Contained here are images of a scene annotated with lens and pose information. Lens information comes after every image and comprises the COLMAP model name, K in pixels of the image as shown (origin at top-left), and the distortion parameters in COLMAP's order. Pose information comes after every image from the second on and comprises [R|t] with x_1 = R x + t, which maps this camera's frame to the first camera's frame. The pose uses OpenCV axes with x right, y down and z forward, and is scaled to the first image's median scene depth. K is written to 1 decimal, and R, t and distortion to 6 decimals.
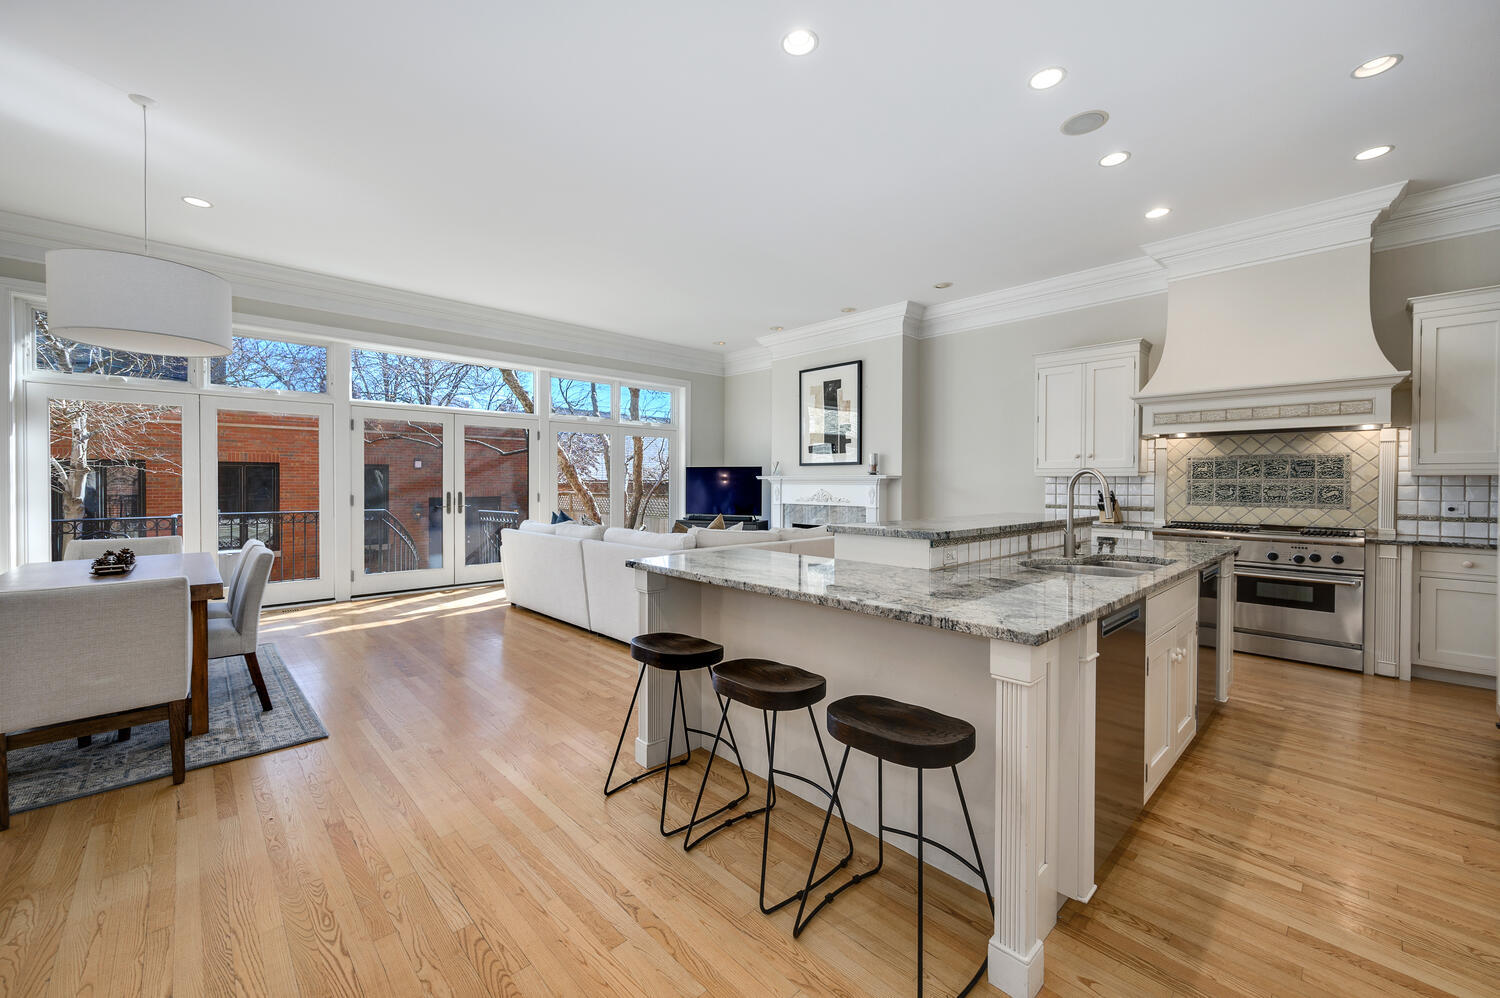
lens RADIAL K [[628.5, 0, 766.2], [0, 628.5, 495.1], [0, 0, 1]] dist [-0.001961, -0.000312]
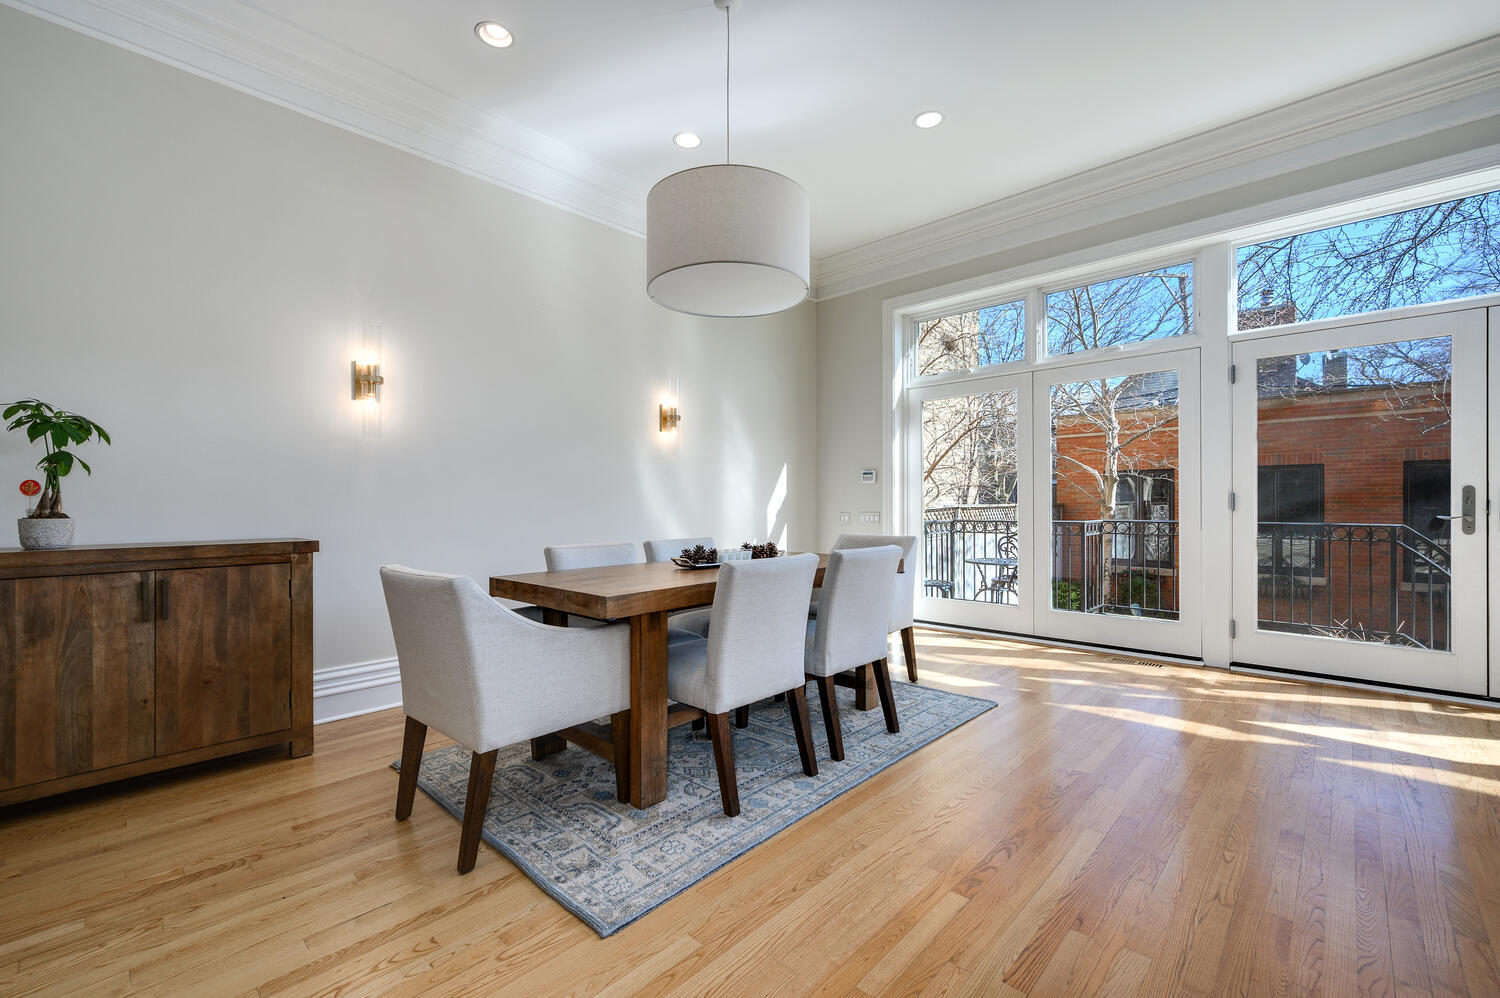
lens RADIAL K [[628.5, 0, 742.5], [0, 628.5, 502.2], [0, 0, 1]] dist [-0.001961, -0.000312]
pose [[0.056402, -0.001100, -0.998408, -0.117722], [-0.019988, 0.999798, -0.002231, 0.025047], [0.998208, 0.020082, 0.056369, 0.637532]]
